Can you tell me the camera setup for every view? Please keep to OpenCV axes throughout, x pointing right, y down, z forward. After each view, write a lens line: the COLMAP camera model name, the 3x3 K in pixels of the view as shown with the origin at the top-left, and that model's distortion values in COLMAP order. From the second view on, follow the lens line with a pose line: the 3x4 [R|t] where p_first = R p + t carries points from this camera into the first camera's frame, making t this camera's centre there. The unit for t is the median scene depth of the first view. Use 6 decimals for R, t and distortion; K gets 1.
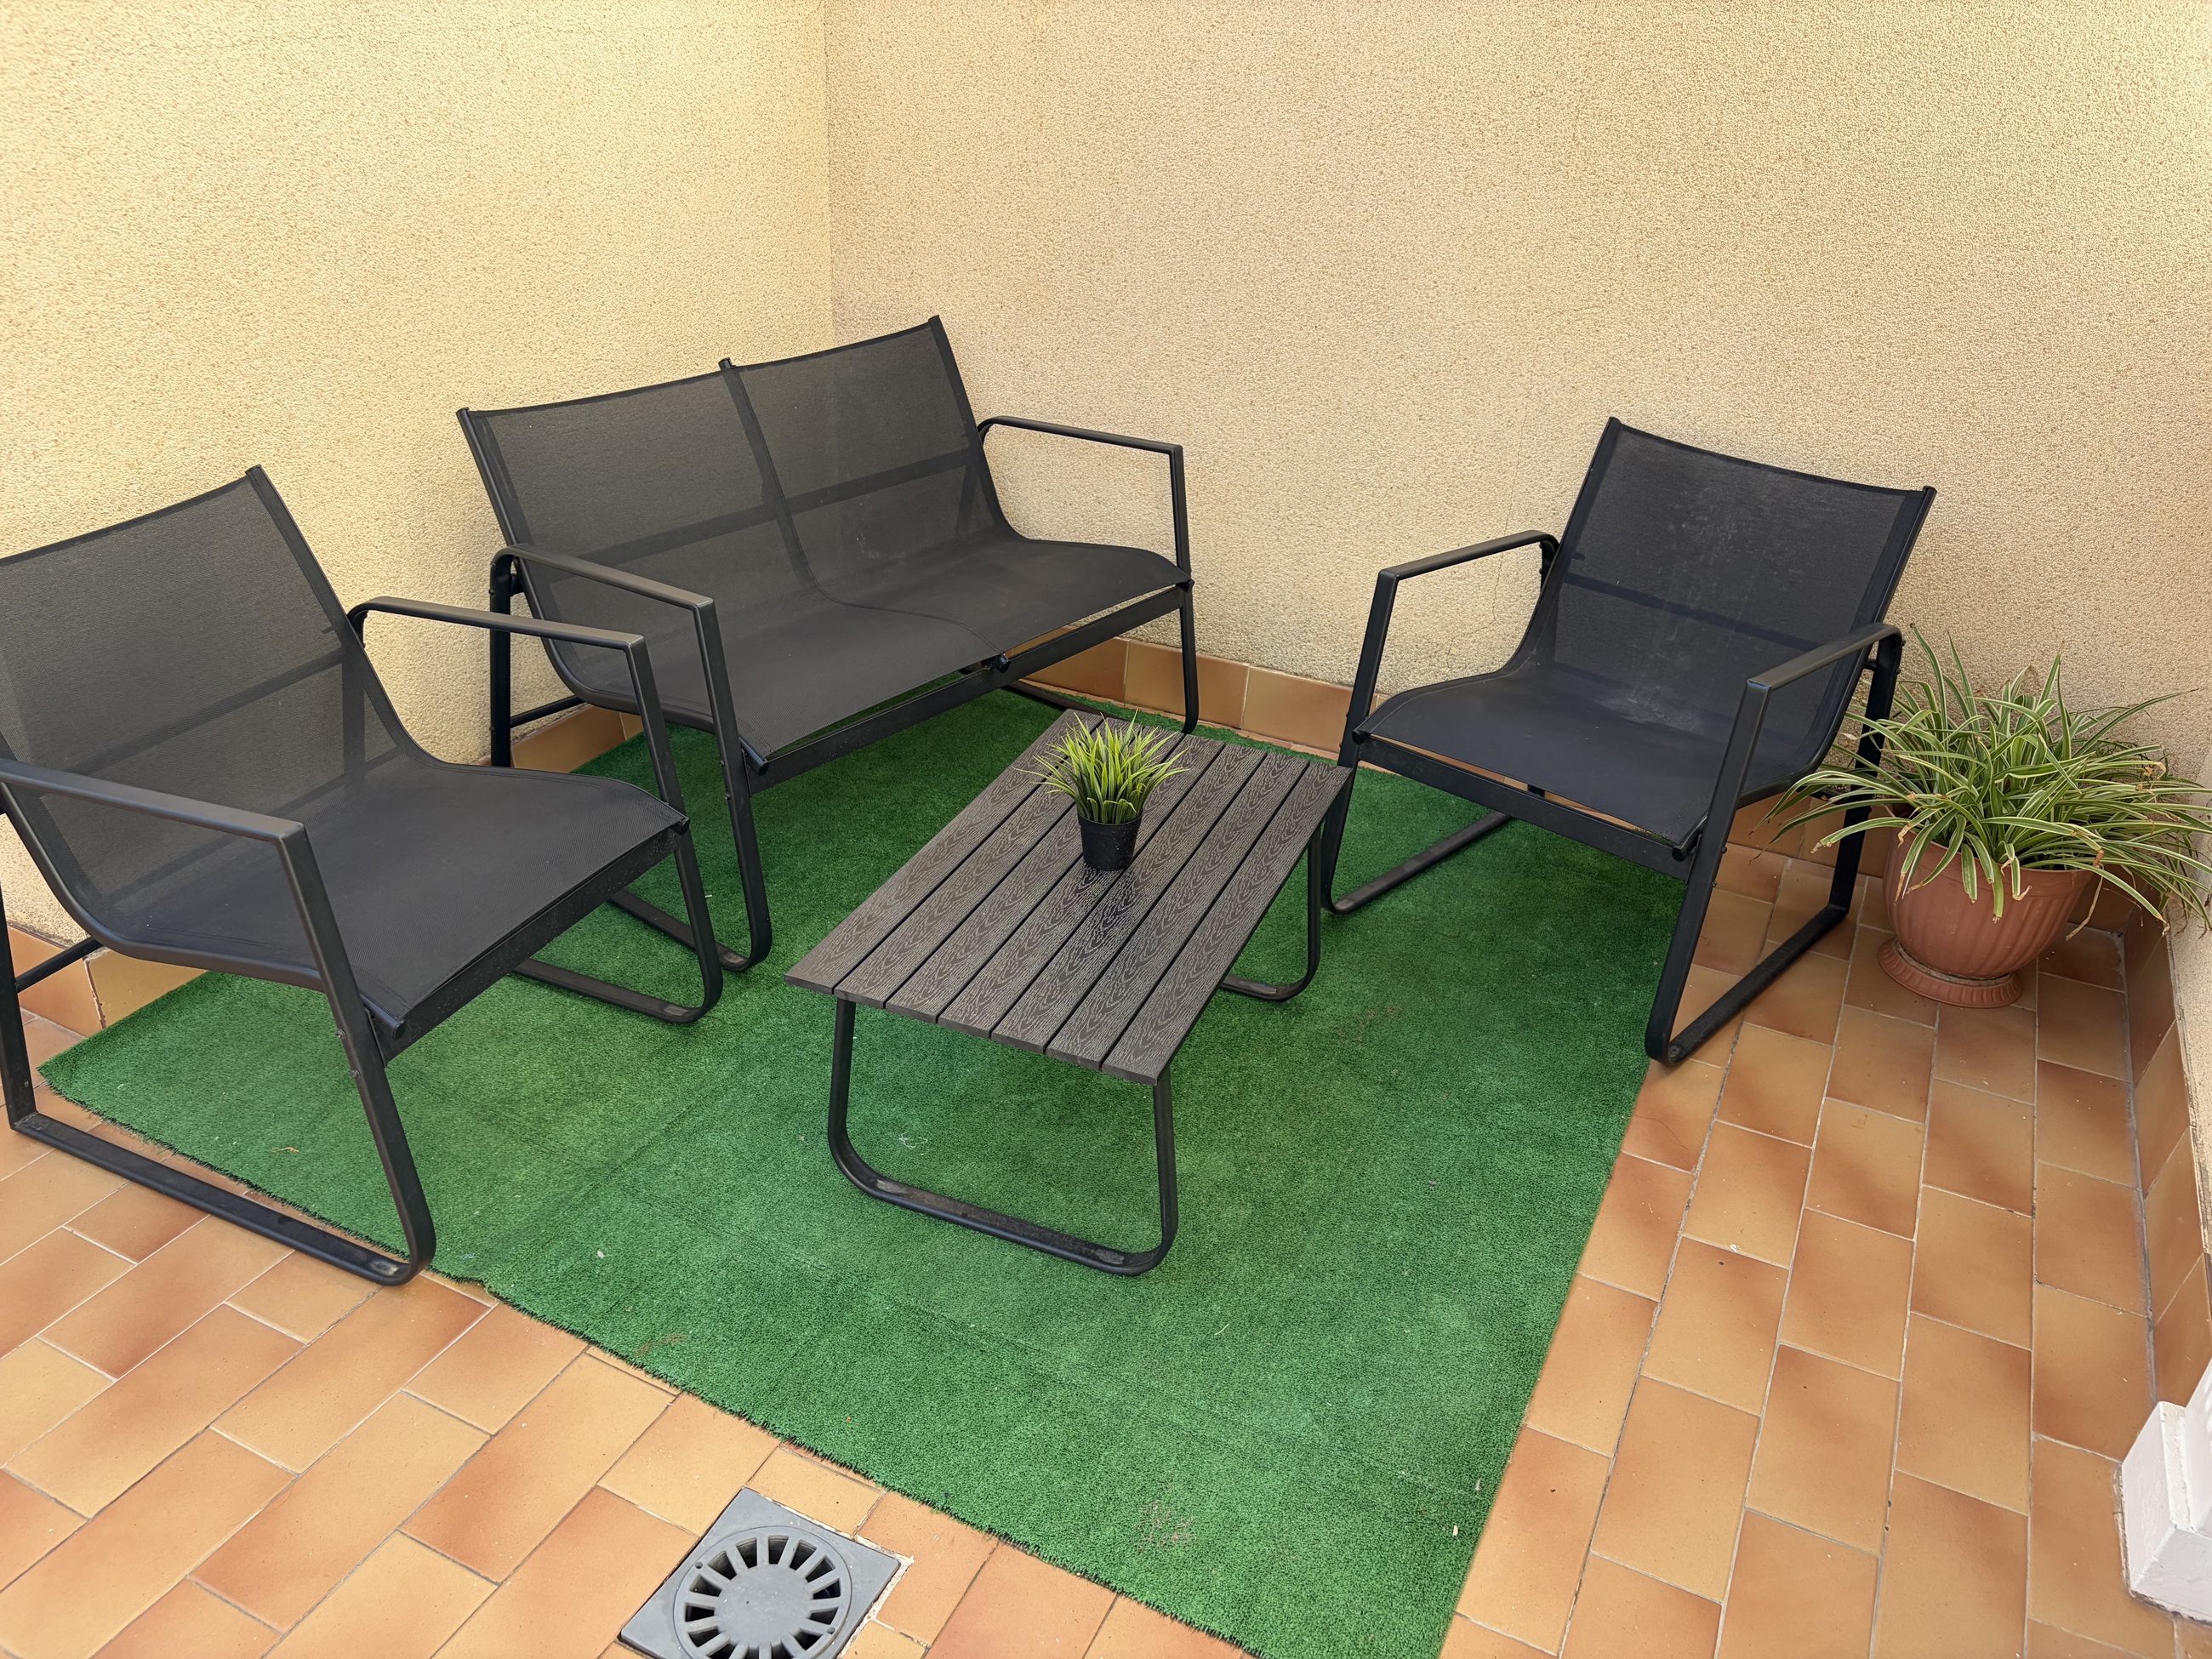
lens RADIAL K [[1689.4, 0, 1114.8], [0, 1689.4, 826.7], [0, 0, 1]] dist [0.030798, -0.038678]
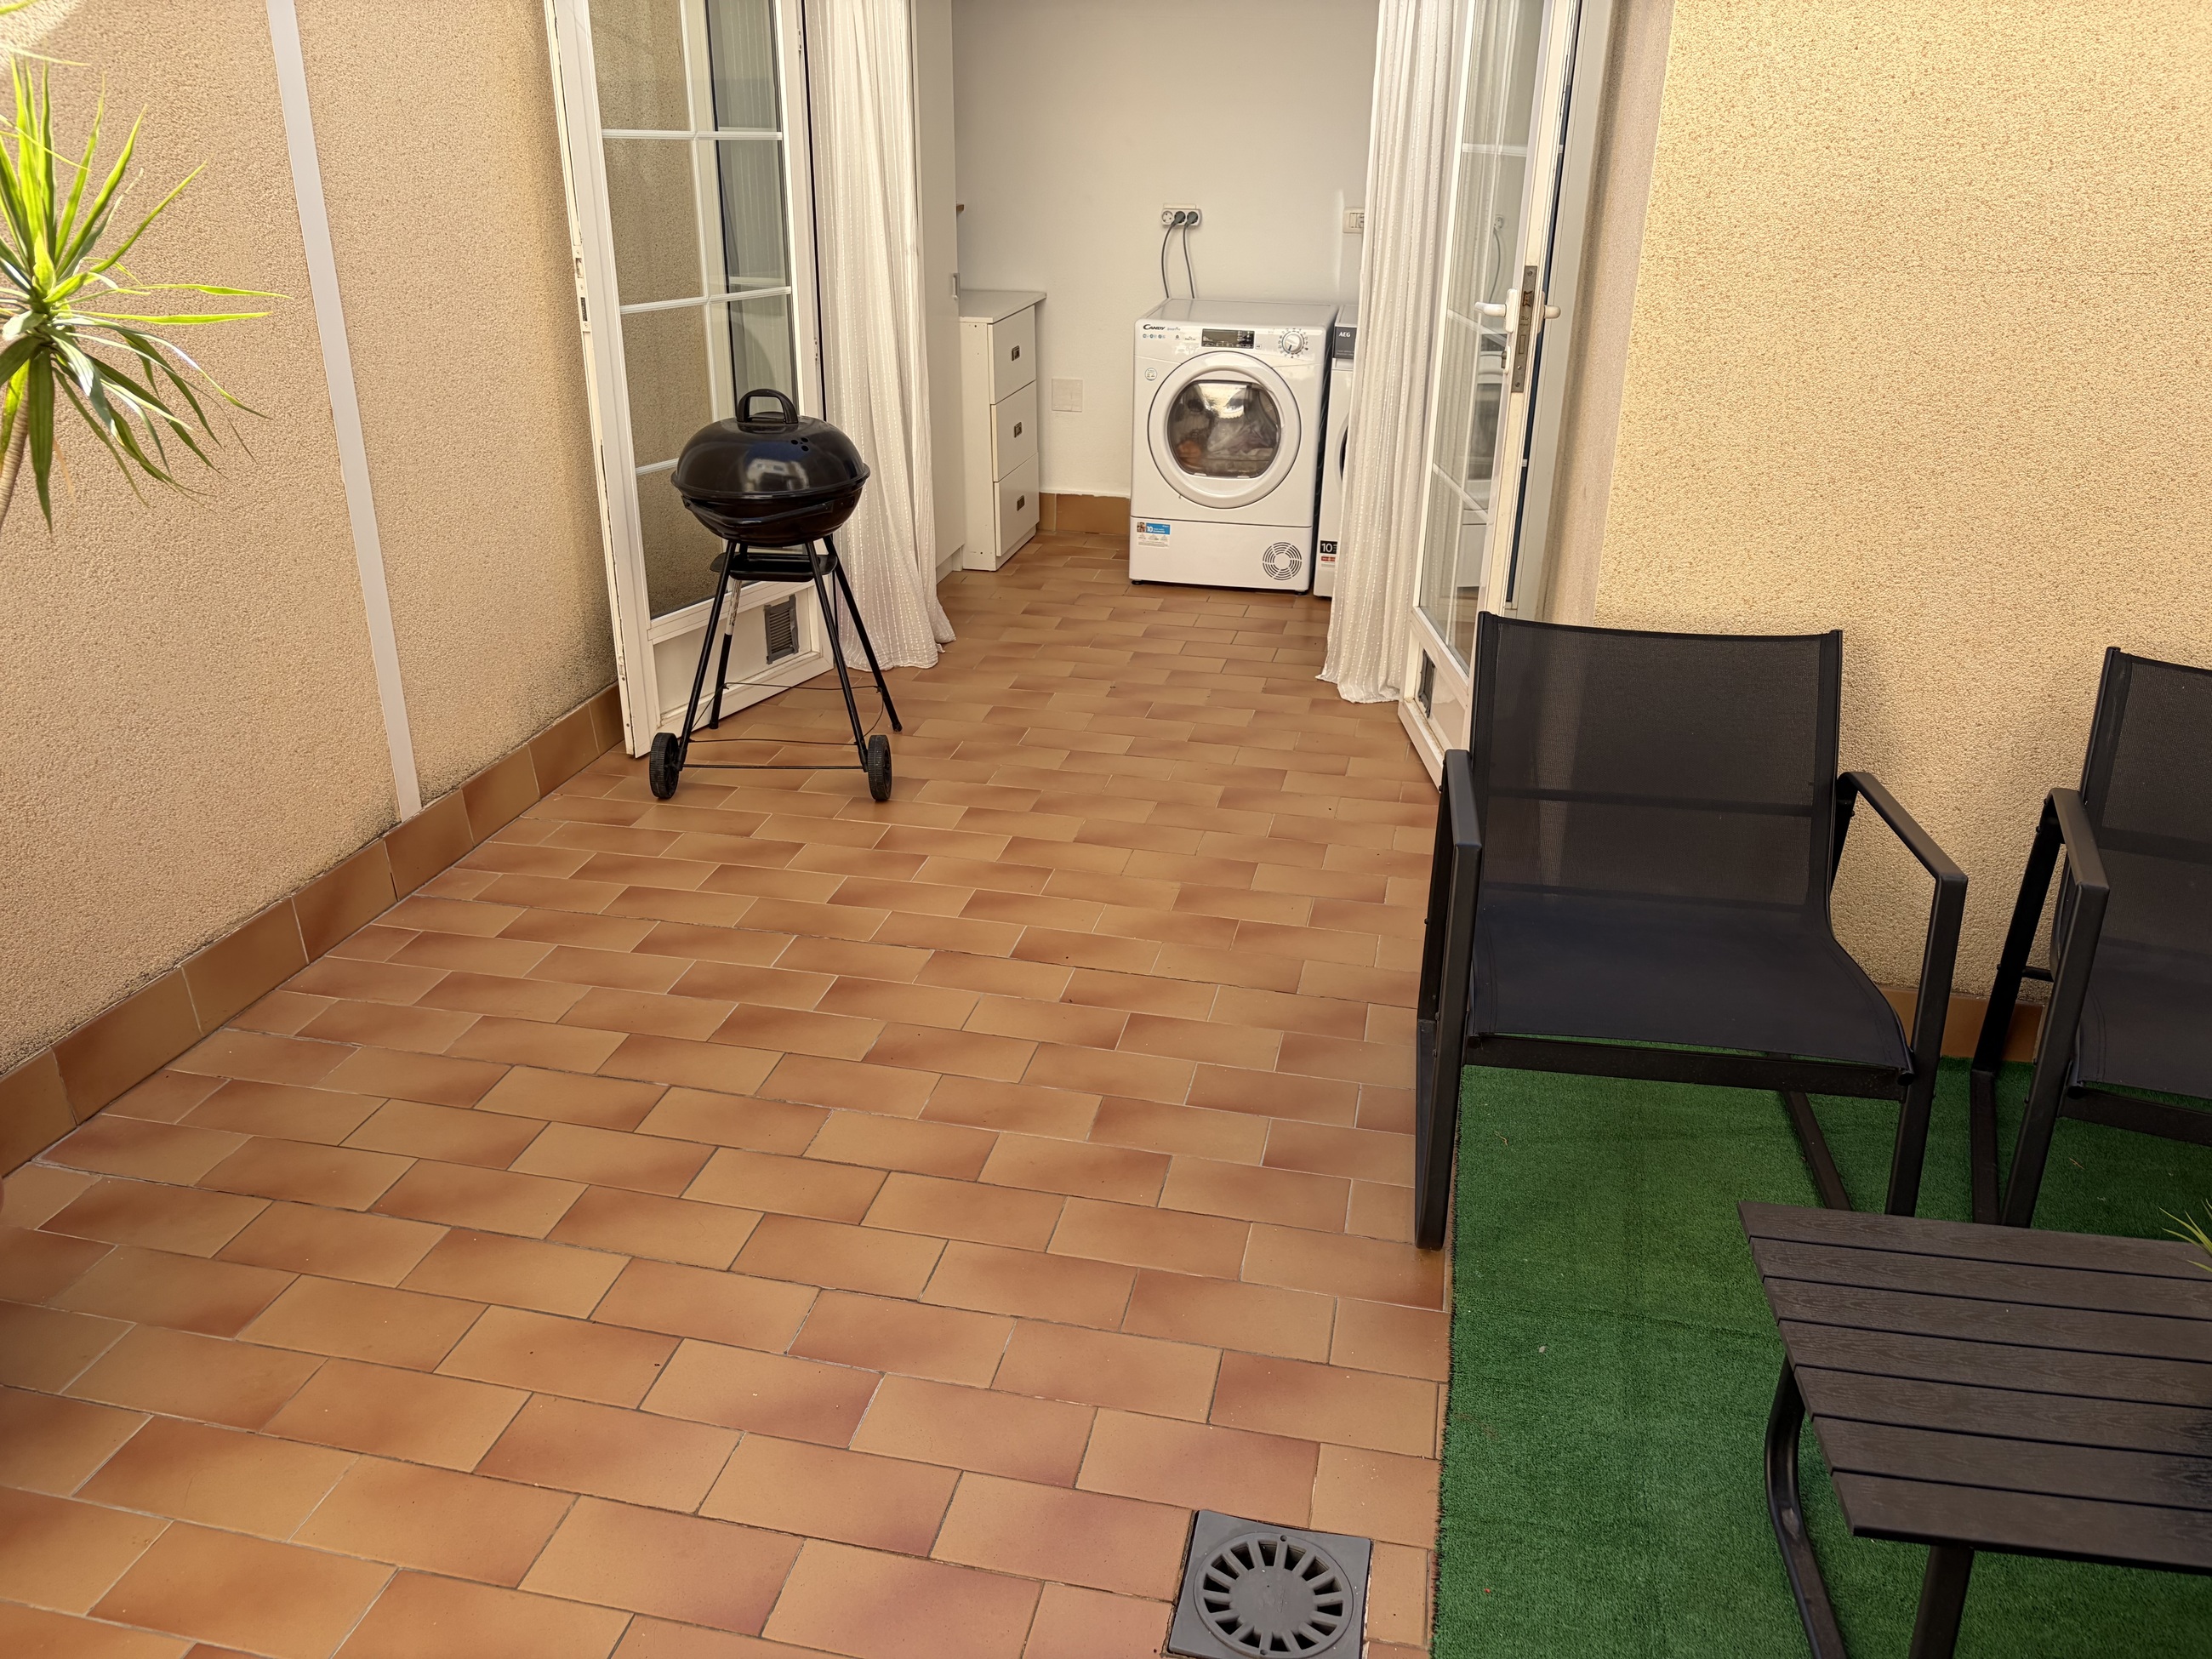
lens RADIAL K [[1689.4, 0, 1111.0], [0, 1689.4, 837.0], [0, 0, 1]] dist [0.030798, -0.038678]
pose [[0.232087, 0.324117, -0.917106, 0.519071], [-0.459218, 0.867671, 0.190434, -0.104109], [0.857470, 0.376955, 0.350216, 0.303813]]
